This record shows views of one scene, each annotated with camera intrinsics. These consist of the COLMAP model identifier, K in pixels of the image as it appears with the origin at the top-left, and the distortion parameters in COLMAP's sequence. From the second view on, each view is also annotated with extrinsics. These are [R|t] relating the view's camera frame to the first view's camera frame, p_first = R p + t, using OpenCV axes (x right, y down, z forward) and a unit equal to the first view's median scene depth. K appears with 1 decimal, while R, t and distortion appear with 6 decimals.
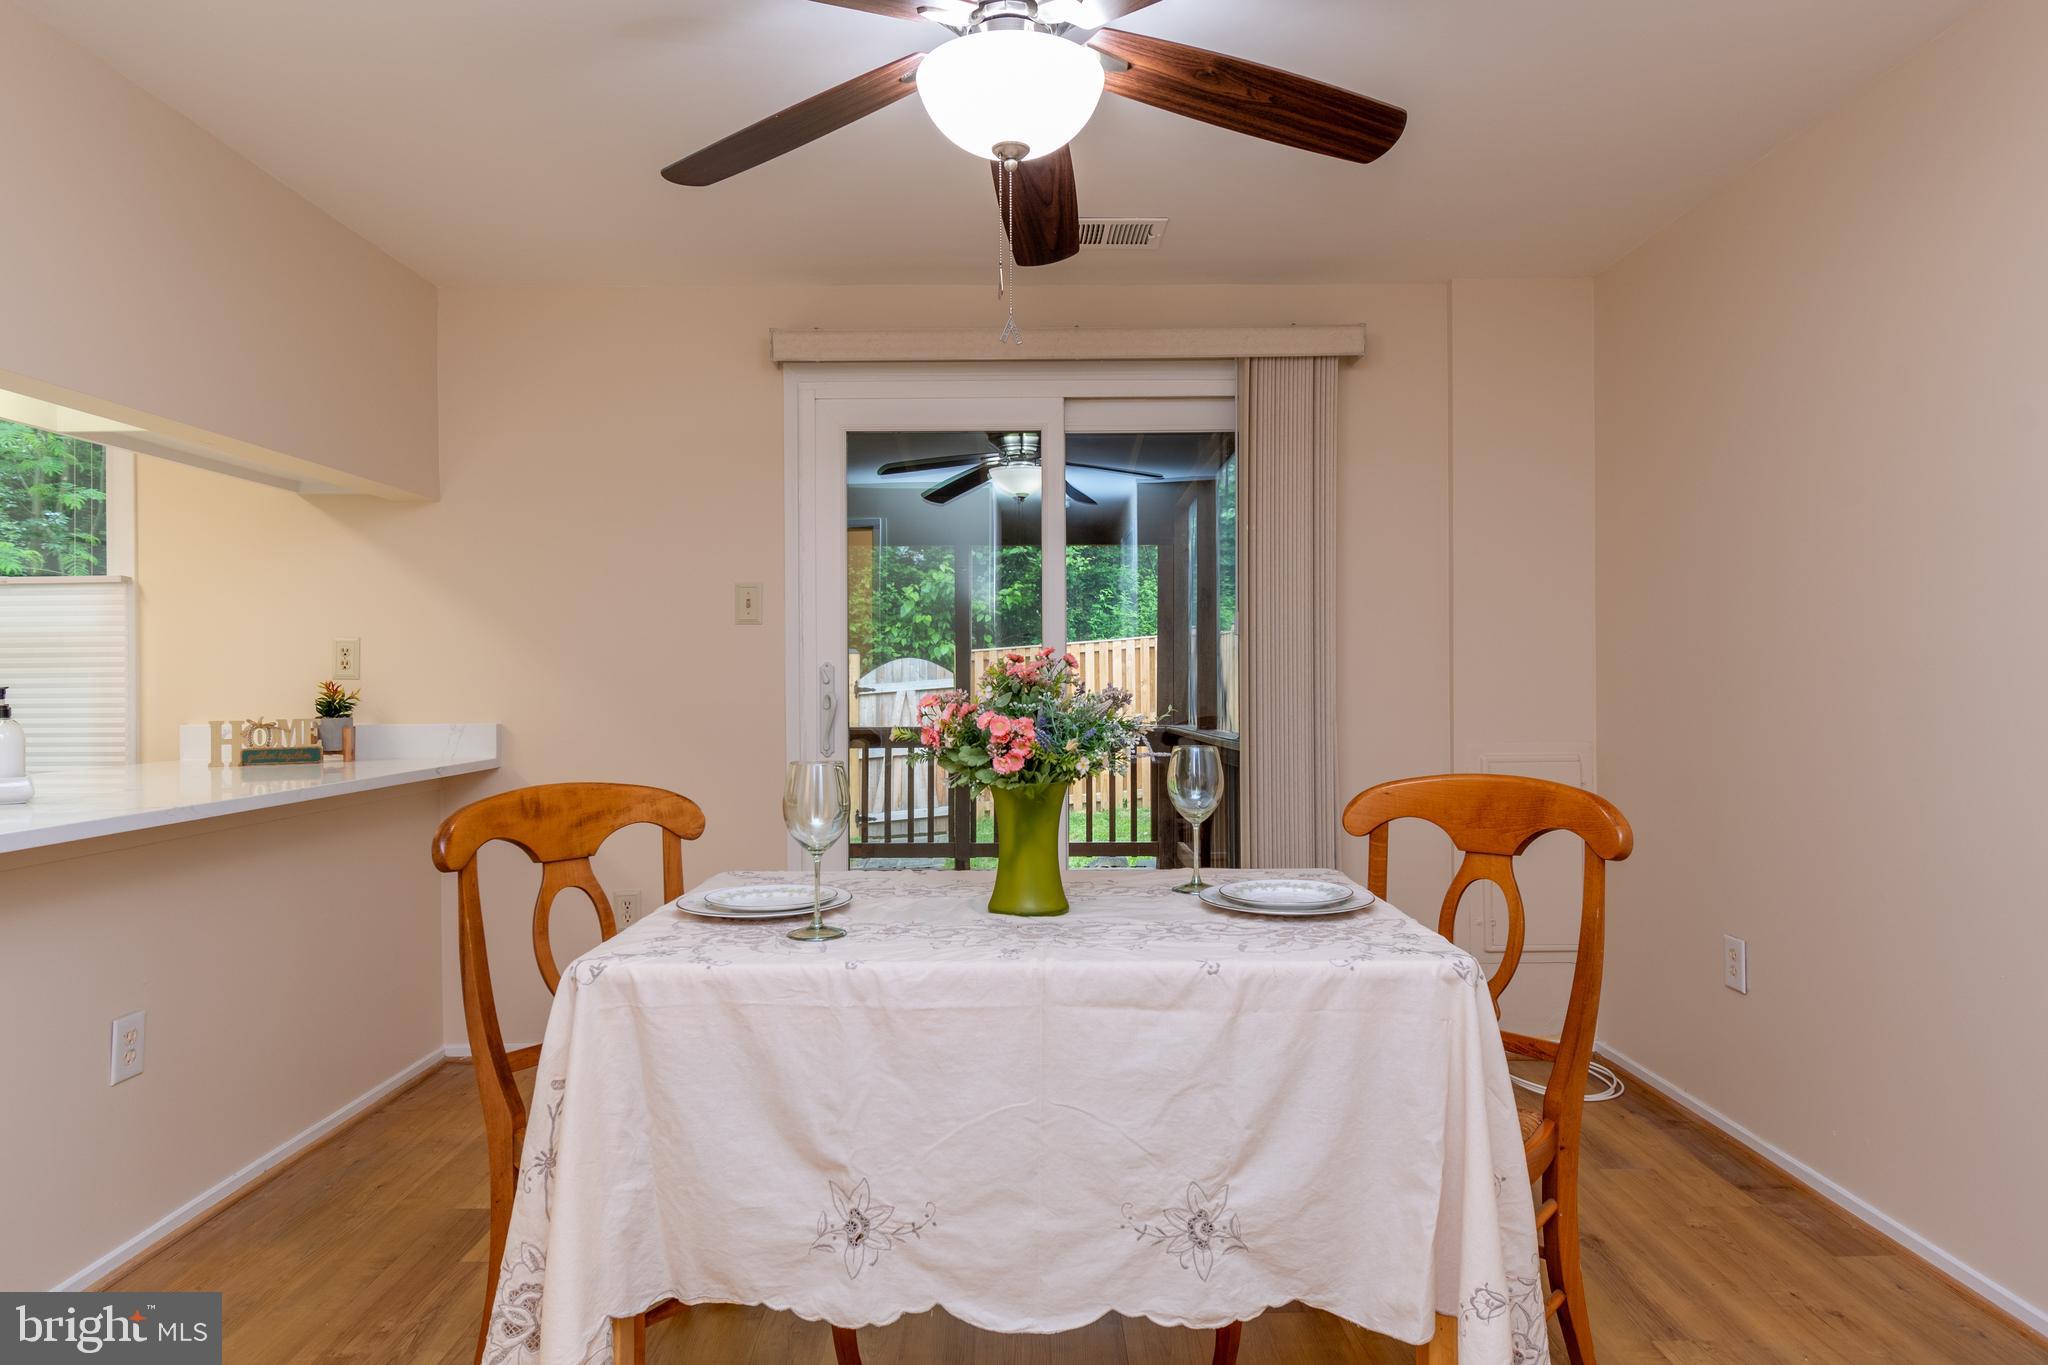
lens RADIAL K [[1222.4, 0, 1024.0], [0, 1222.4, 682.5], [0, 0, 1]] dist [-0.002044, 0.000712]
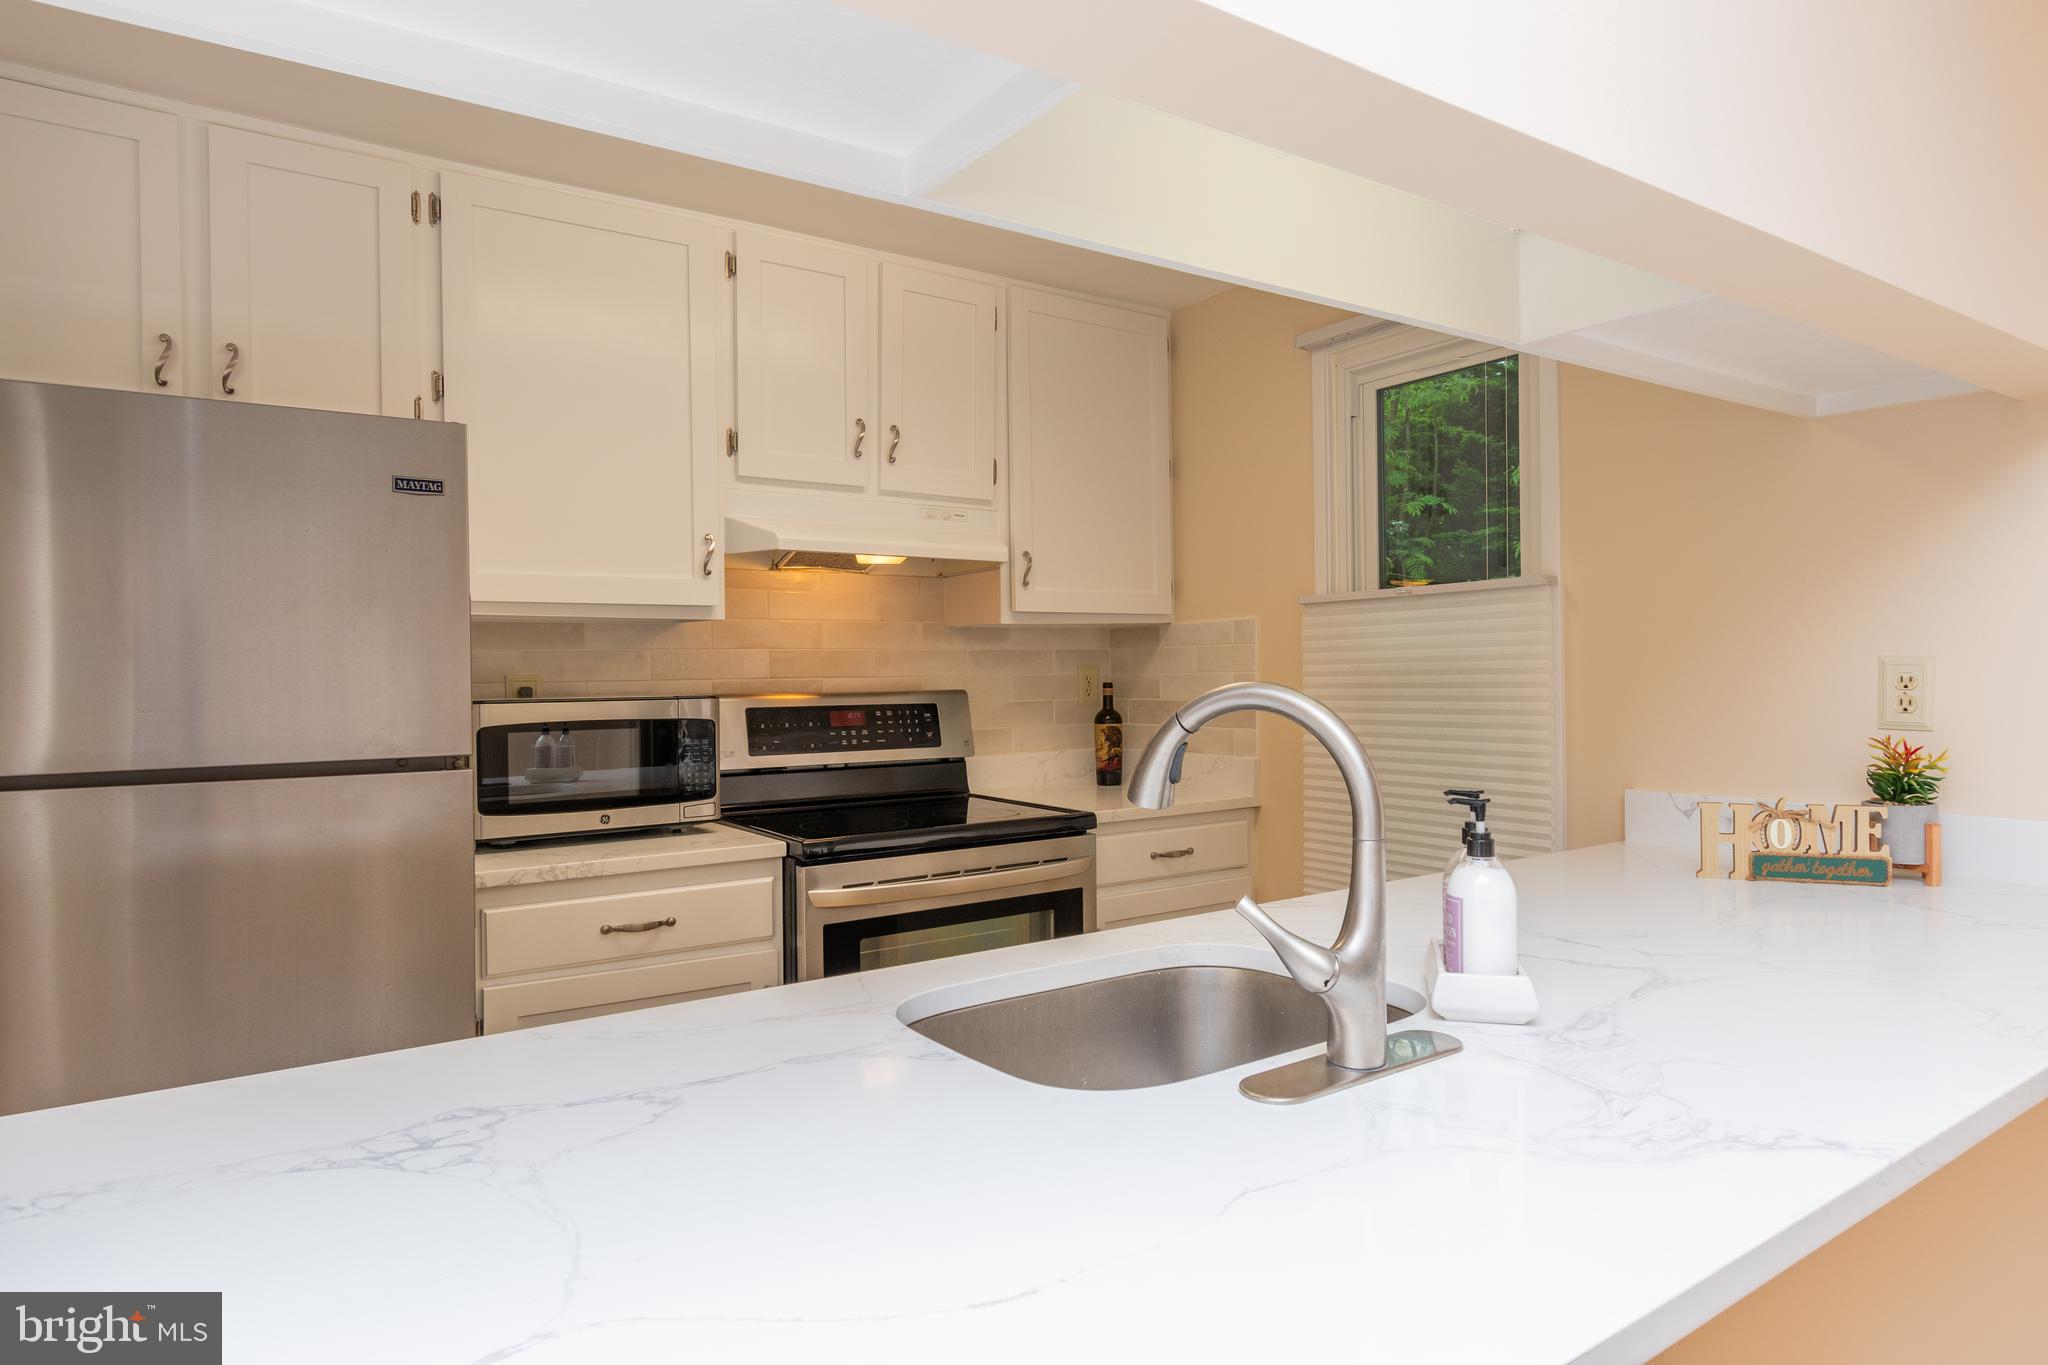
lens RADIAL K [[1179.7, 0, 1024.0], [0, 1179.7, 682.5], [0, 0, 1]] dist [-0.004332, -0.000944]
pose [[0.570127, 0.008916, -0.821508, -0.346638], [0.006238, 0.999865, 0.015181, -0.036978], [0.821533, -0.013780, 0.569995, 0.355294]]
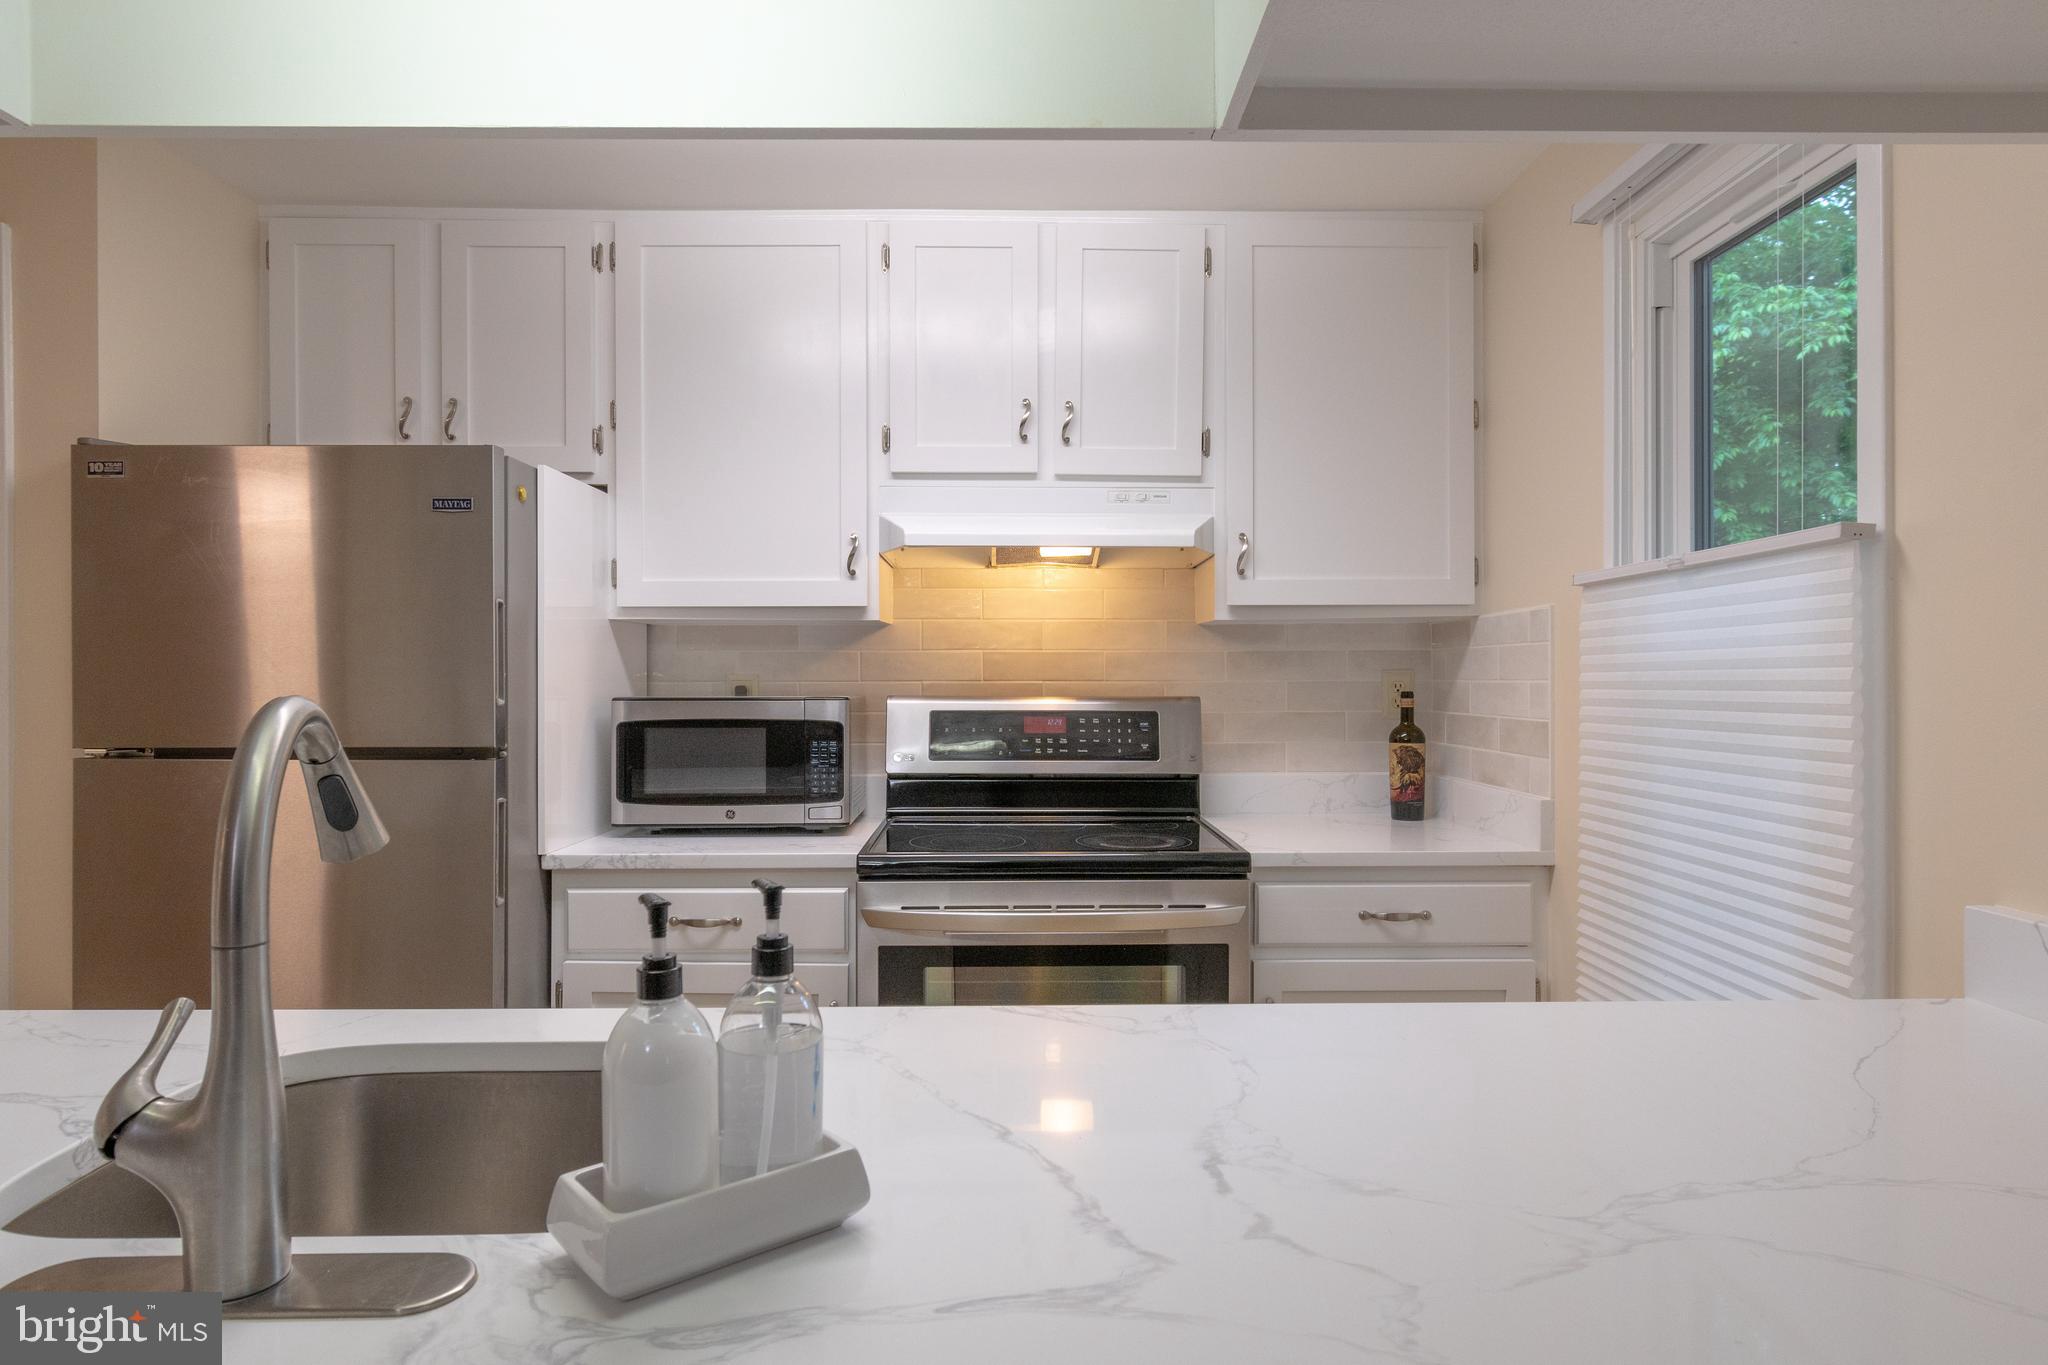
lens RADIAL K [[1154.0, 0, 1024.0], [0, 1154.0, 682.5], [0, 0, 1]] dist [0.007028, -0.000420]
pose [[0.018343, 0.013986, -0.999734, -0.349408], [-0.001158, 0.999902, 0.013967, -0.038097], [0.999831, 0.000902, 0.018357, 0.714182]]
